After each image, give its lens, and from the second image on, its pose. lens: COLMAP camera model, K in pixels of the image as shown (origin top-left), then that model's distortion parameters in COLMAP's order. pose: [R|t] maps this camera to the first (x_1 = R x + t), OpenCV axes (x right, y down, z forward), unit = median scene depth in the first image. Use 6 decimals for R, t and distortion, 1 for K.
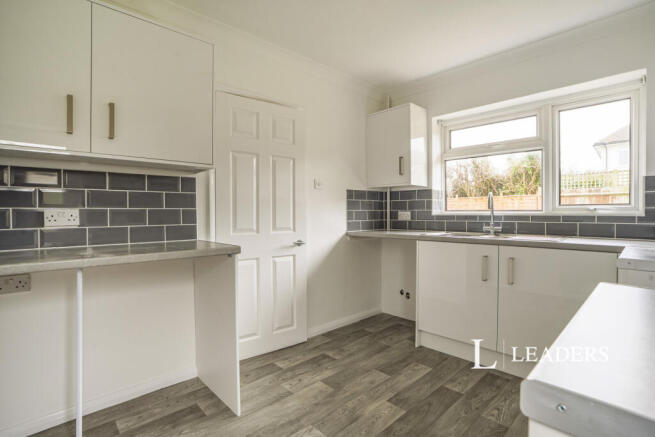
lens RADIAL K [[307.8, 0, 327.4], [0, 307.8, 217.1], [0, 0, 1]] dist [-0.035571, 0.005417]
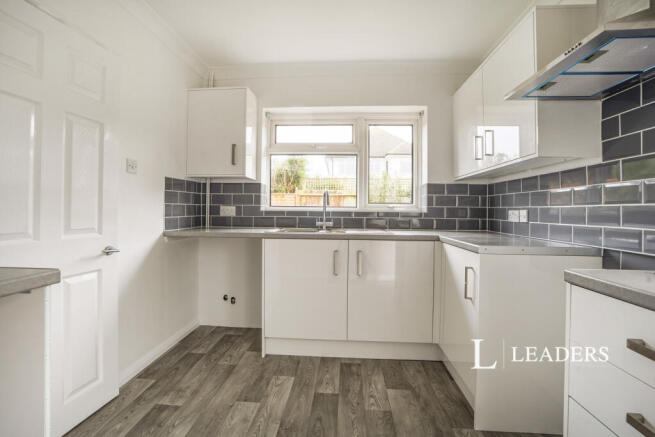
lens RADIAL K [[307.8, 0, 314.8], [0, 307.8, 207.1], [0, 0, 1]] dist [-0.035571, 0.005417]
pose [[0.756042, 0.014532, 0.654361, -0.185288], [-0.003811, 0.999834, -0.017801, -0.001189], [-0.654511, 0.010965, 0.755973, 0.210738]]
